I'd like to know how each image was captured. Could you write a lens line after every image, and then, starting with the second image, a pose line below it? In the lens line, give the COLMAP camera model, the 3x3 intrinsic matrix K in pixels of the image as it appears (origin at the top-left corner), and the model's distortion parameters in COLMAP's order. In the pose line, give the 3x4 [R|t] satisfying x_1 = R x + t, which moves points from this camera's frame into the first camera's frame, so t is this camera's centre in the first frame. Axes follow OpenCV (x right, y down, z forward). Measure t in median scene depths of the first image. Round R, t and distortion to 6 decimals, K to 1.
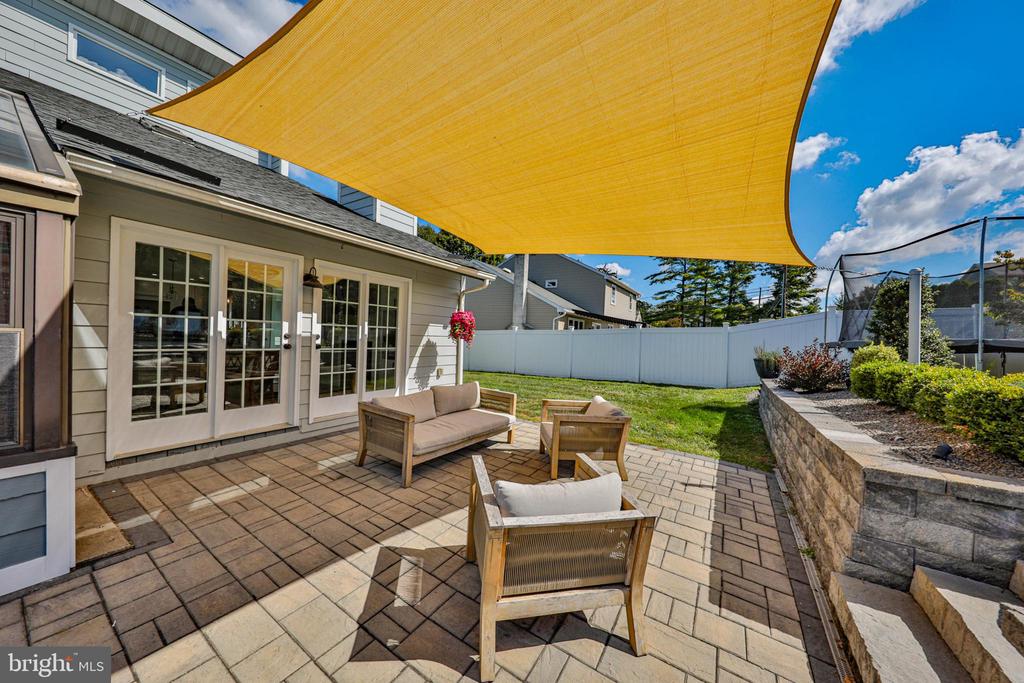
lens RADIAL K [[346.8, 0, 512.0], [0, 346.8, 341.5], [0, 0, 1]] dist [0.001110, -0.000043]
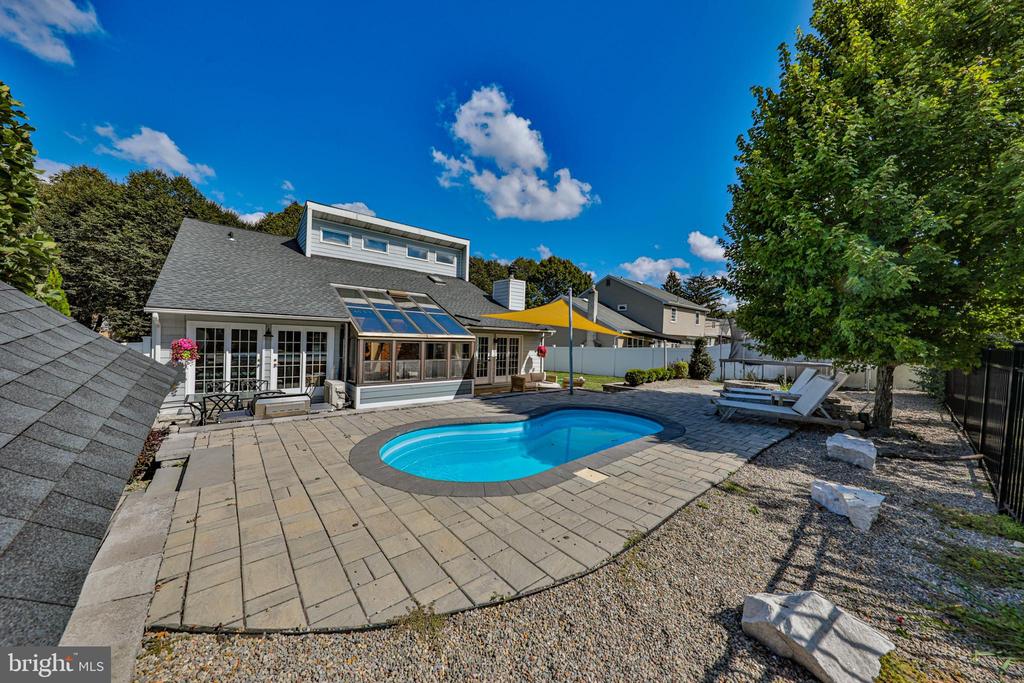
lens RADIAL K [[346.8, 0, 512.0], [0, 346.8, 341.5], [0, 0, 1]] dist [0.001110, -0.000043]
pose [[0.957170, -0.004702, -0.289487, 0.424898], [0.000786, 0.999907, -0.013644, -0.092061], [0.289524, 0.012832, 0.957085, -1.673820]]
